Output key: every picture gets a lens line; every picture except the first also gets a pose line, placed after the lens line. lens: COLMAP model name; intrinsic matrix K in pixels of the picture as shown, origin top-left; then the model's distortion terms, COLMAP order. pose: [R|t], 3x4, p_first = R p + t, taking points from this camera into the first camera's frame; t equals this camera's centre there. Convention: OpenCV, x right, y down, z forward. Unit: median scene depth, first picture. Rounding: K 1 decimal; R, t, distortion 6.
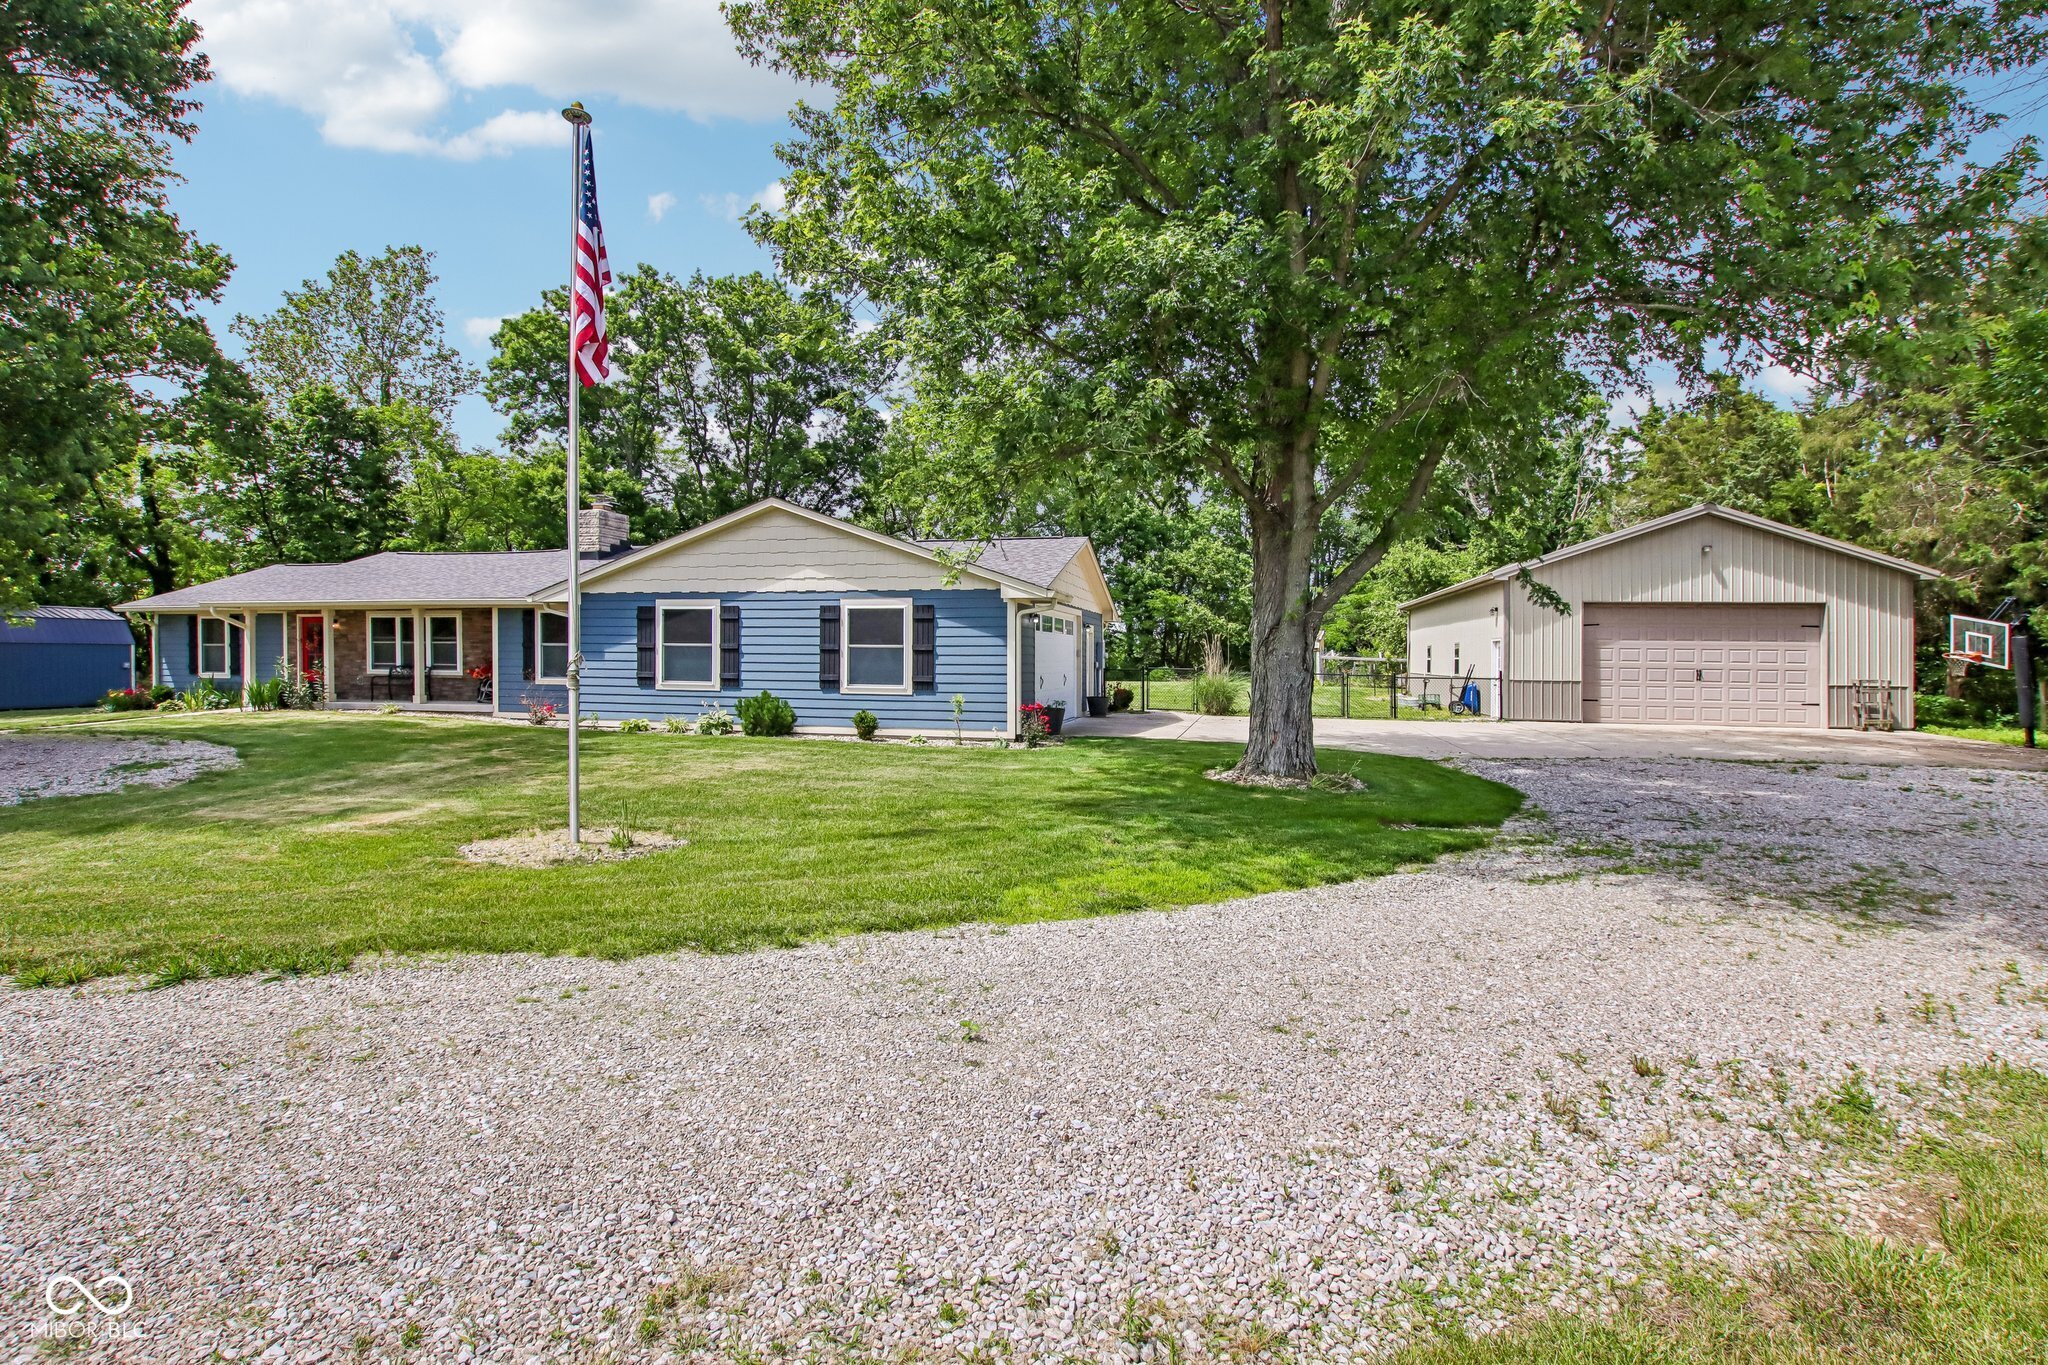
lens RADIAL K [[973.3, 0, 1024.0], [0, 973.3, 682.5], [0, 0, 1]] dist [-0.034102, -0.000099]
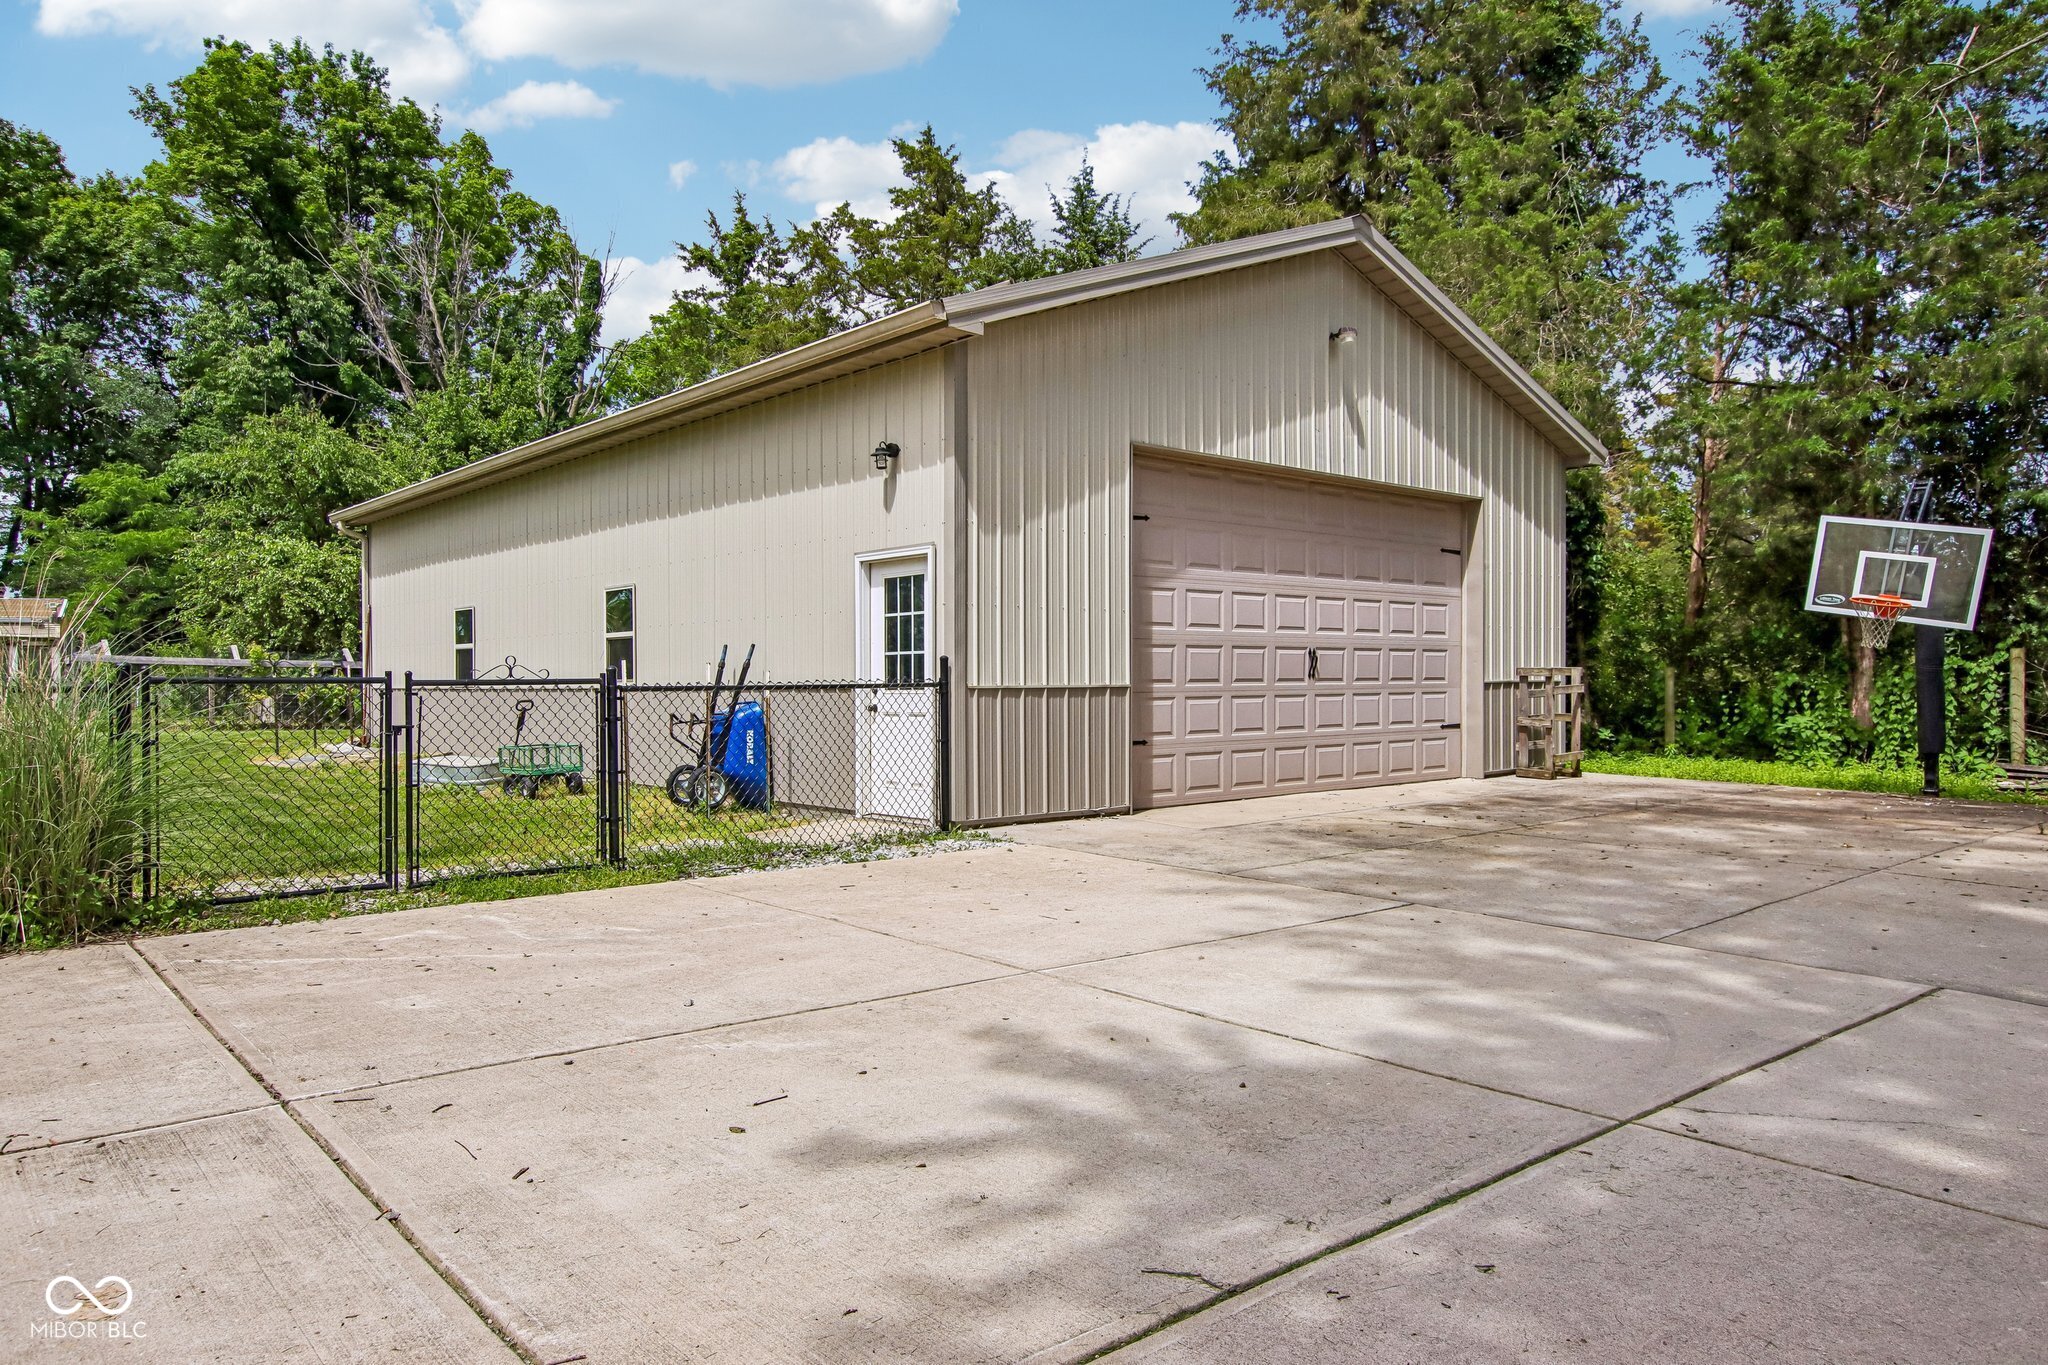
lens RADIAL K [[1346.0, 0, 1035.2], [0, 1346.0, 682.0], [0, 0, 1]] dist [0.037100, -0.000162]
pose [[0.587188, -0.018423, 0.809241, 0.202481], [0.036902, 0.999311, -0.004026, -0.002237], [-0.808609, 0.032227, 0.587463, 0.819607]]
